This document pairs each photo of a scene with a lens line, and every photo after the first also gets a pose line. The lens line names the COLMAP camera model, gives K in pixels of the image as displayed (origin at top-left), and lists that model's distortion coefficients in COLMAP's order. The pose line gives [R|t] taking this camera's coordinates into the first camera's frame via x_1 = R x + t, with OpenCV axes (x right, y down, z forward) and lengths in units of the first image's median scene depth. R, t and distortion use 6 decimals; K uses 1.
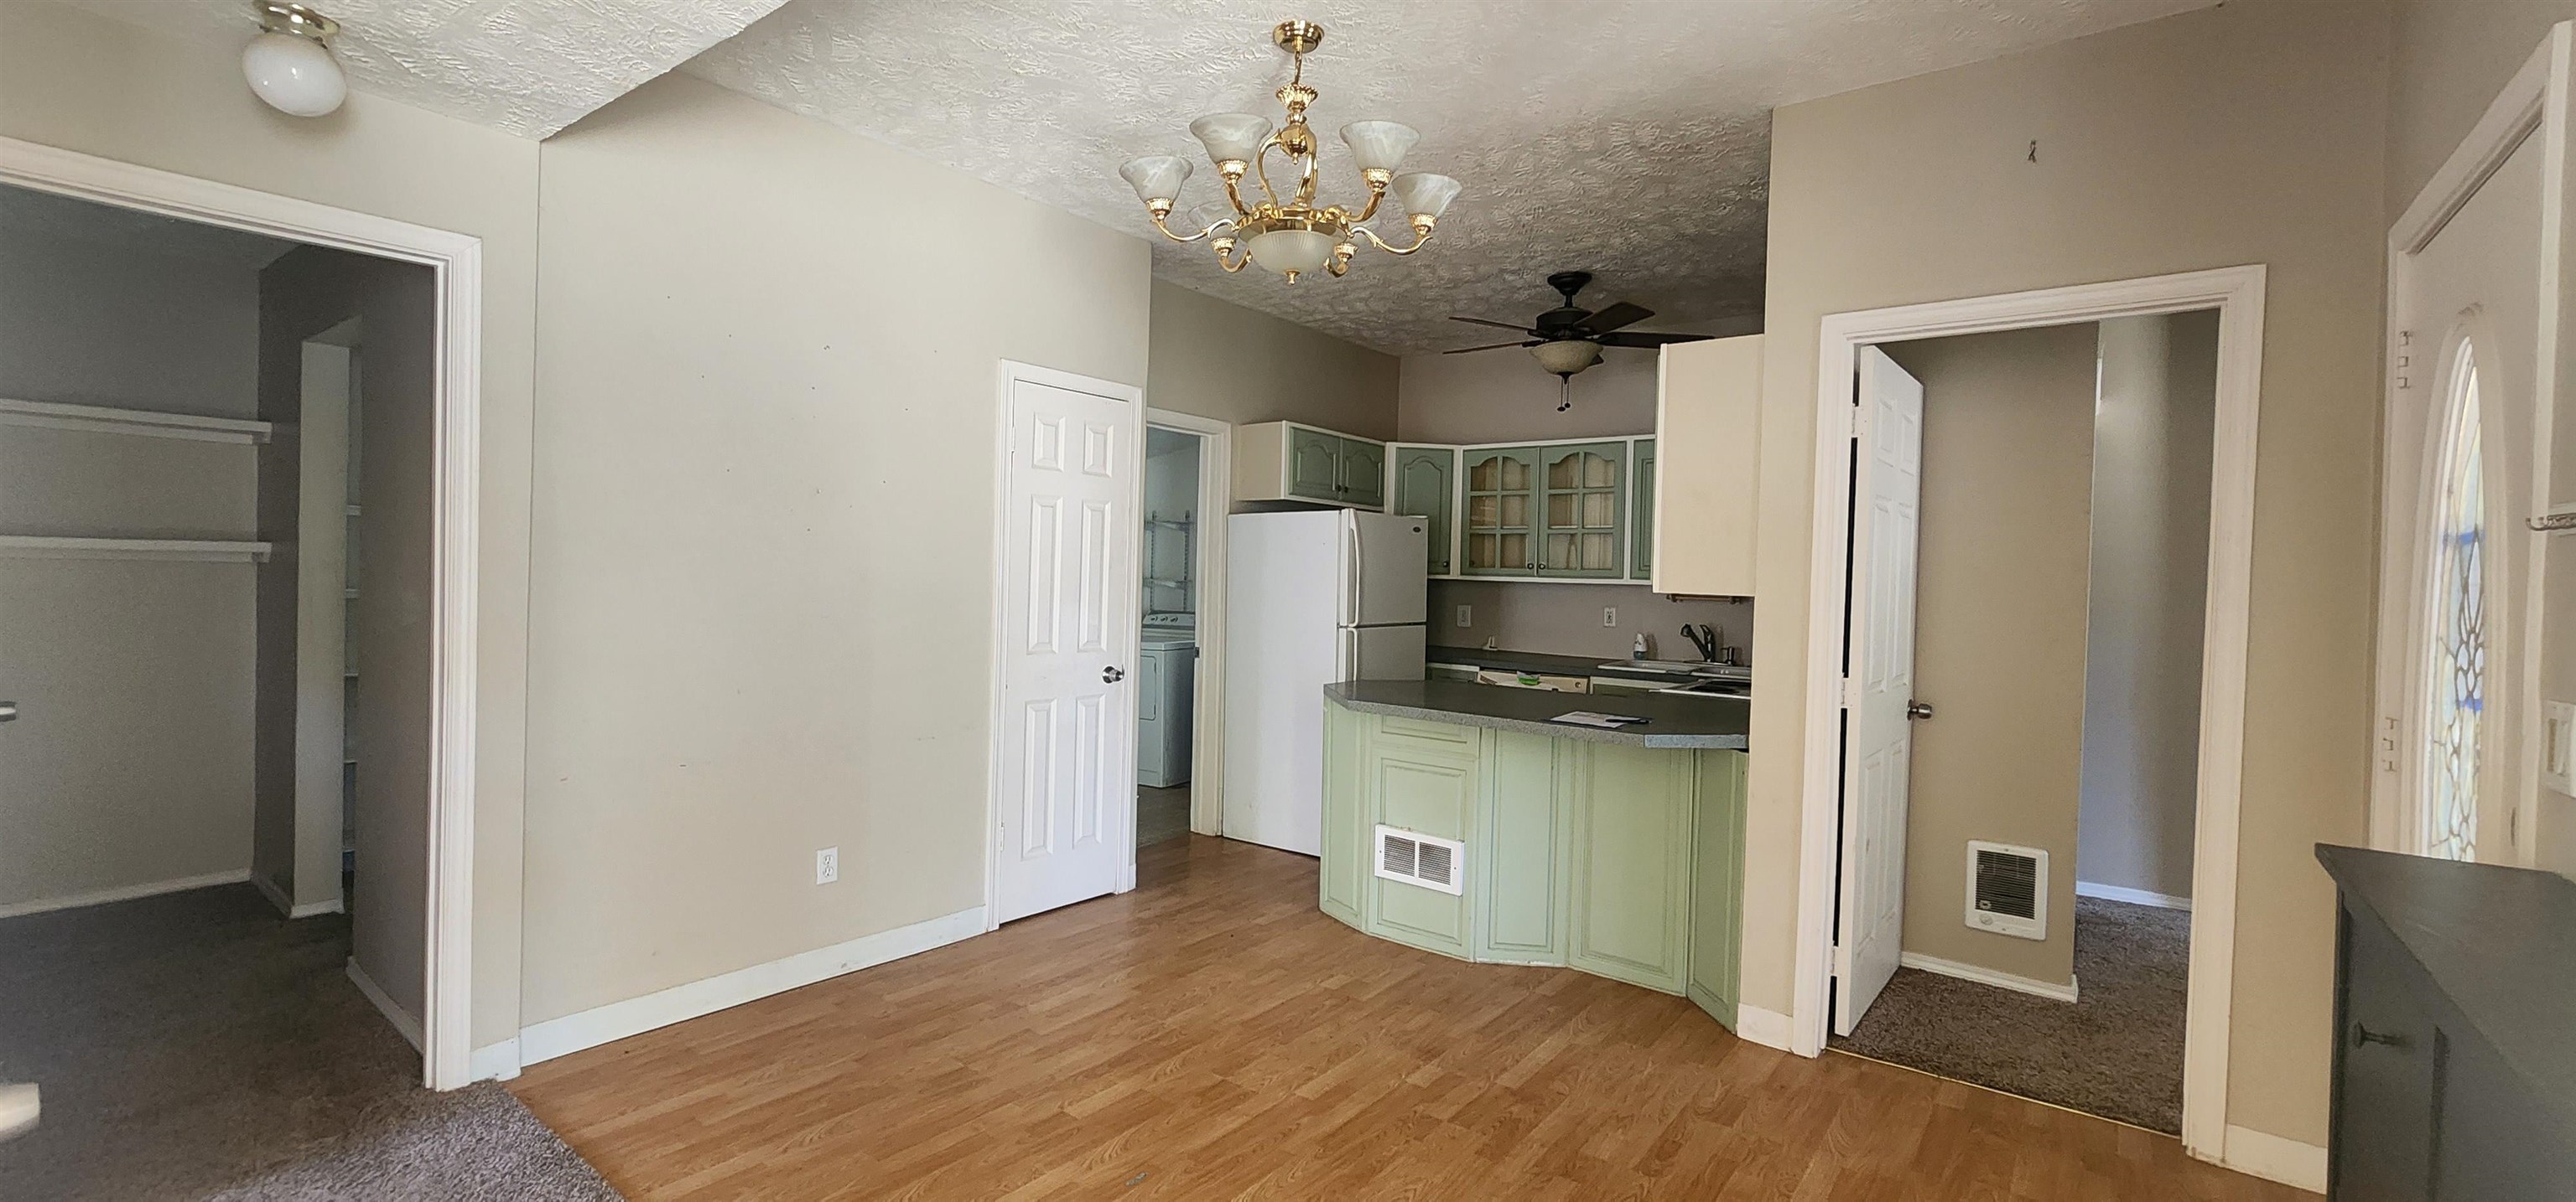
lens RADIAL K [[1056.7, 0, 1291.6], [0, 1056.7, 595.0], [0, 0, 1]] dist [0.001240, -0.000306]
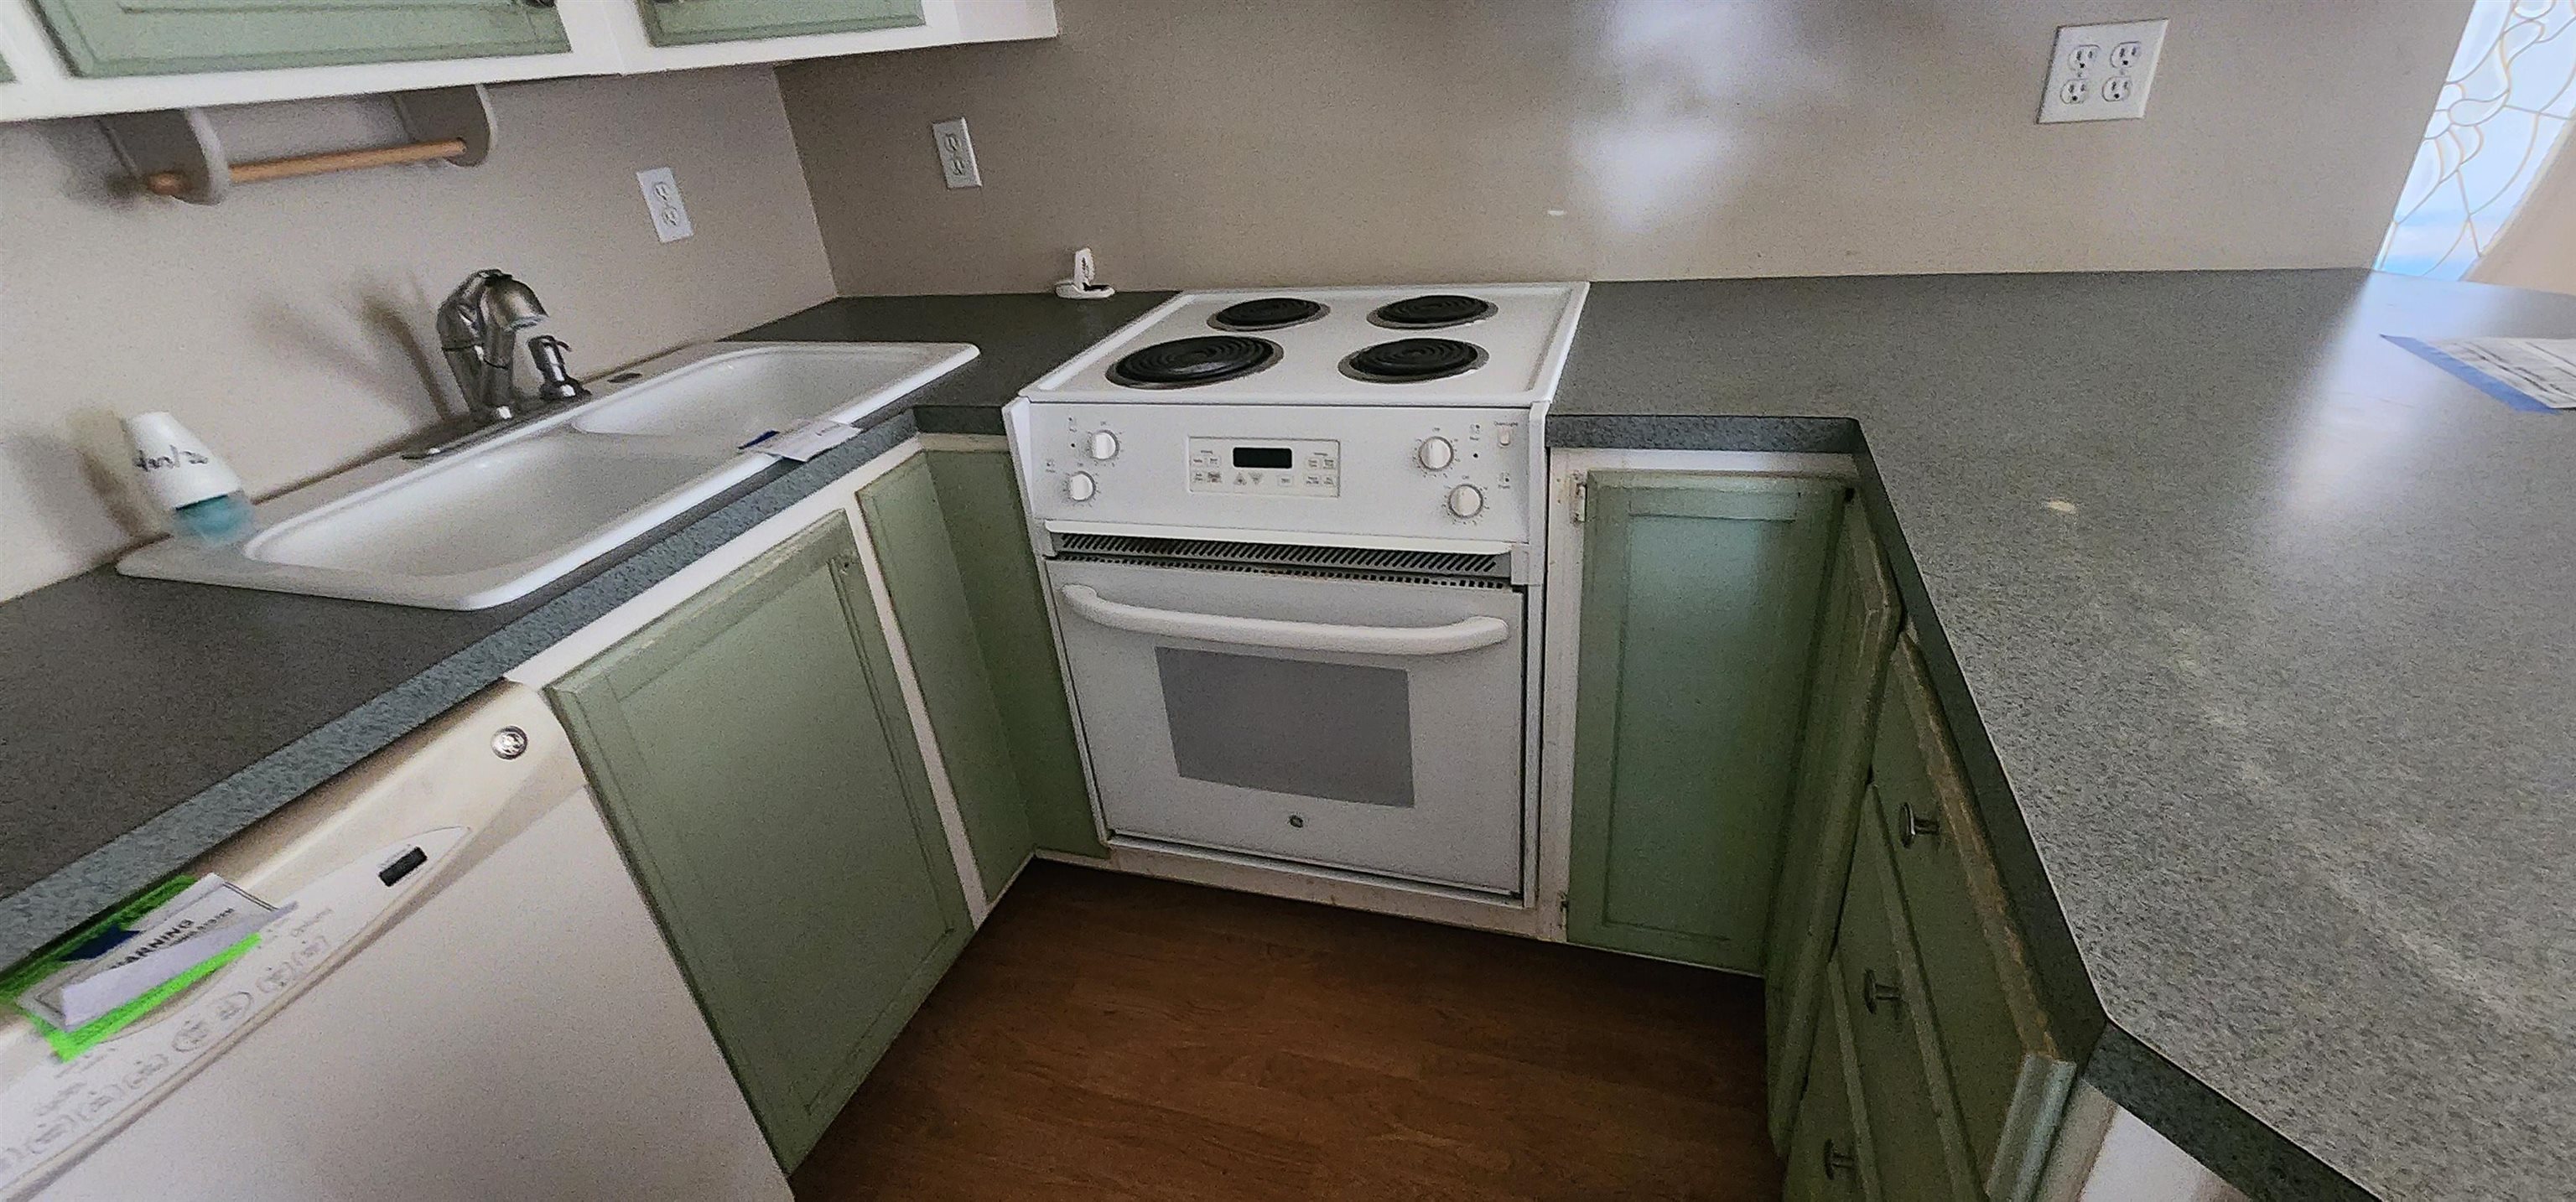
lens RADIAL K [[1056.7, 0, 1291.6], [0, 1056.7, 595.0], [0, 0, 1]] dist [0.001240, -0.000306]
pose [[-0.336840, -0.435979, 0.834542, 0.103252], [0.101741, 0.864295, 0.492587, -0.007080], [-0.936049, 0.250831, -0.246773, 0.963550]]
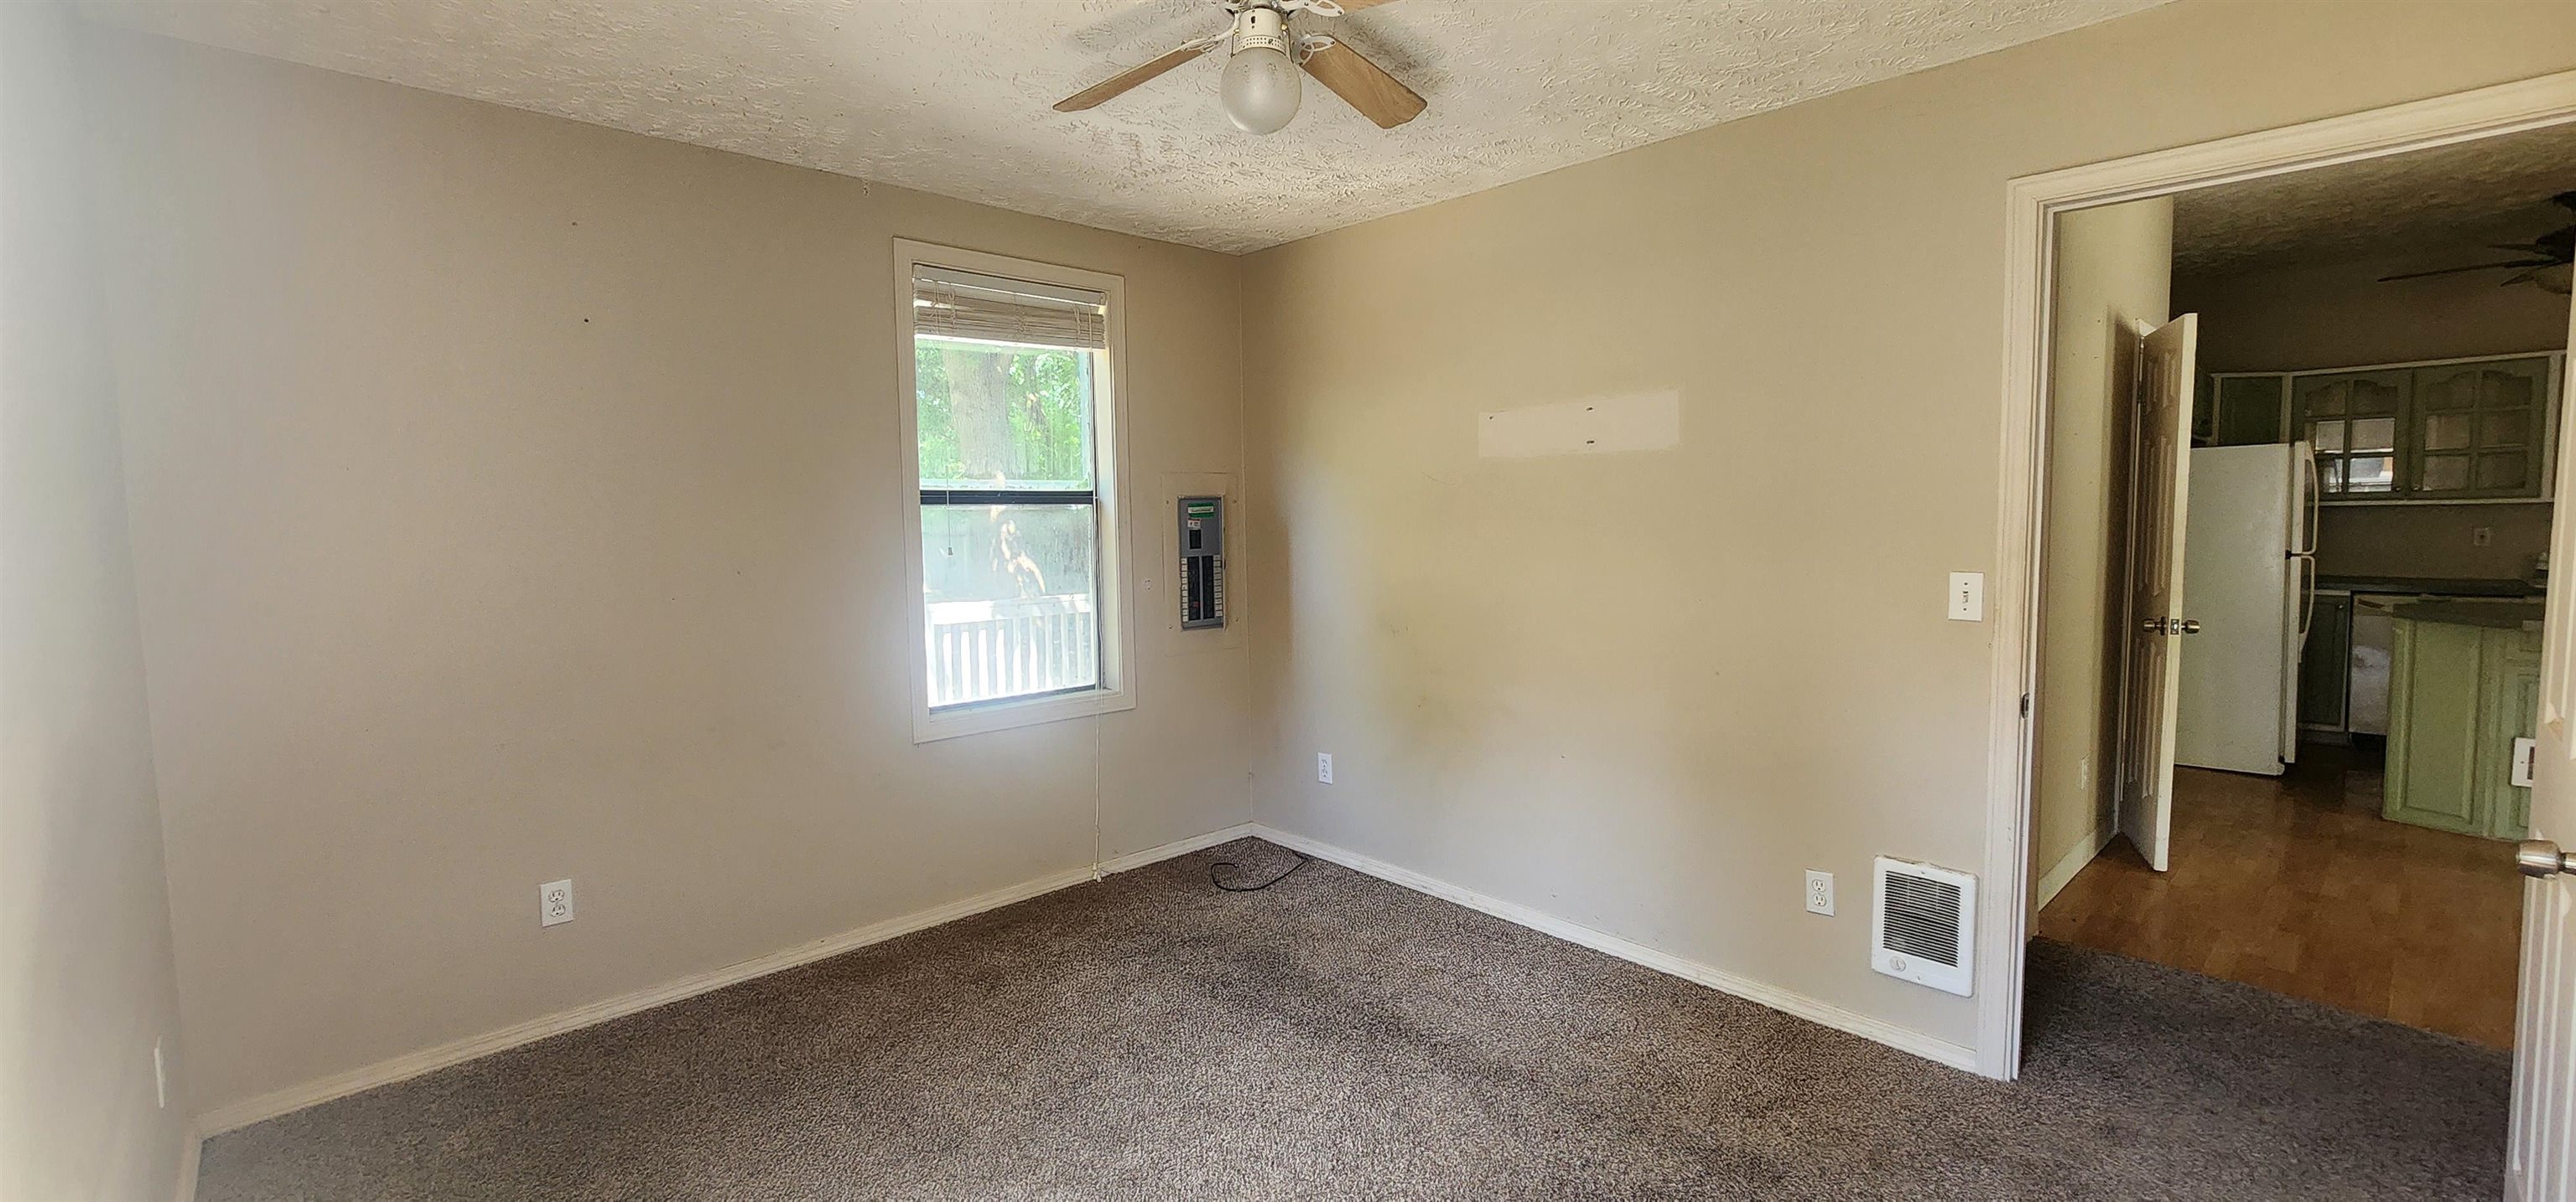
lens RADIAL K [[1064.0, 0, 1292.0], [0, 1064.0, 584.1], [0, 0, 1]] dist [0.003162, 0.000933]
pose [[0.986781, -0.030277, -0.159204, -0.741490], [0.037561, 0.998371, 0.042941, -0.023099], [0.157645, -0.048353, 0.986311, -0.191541]]
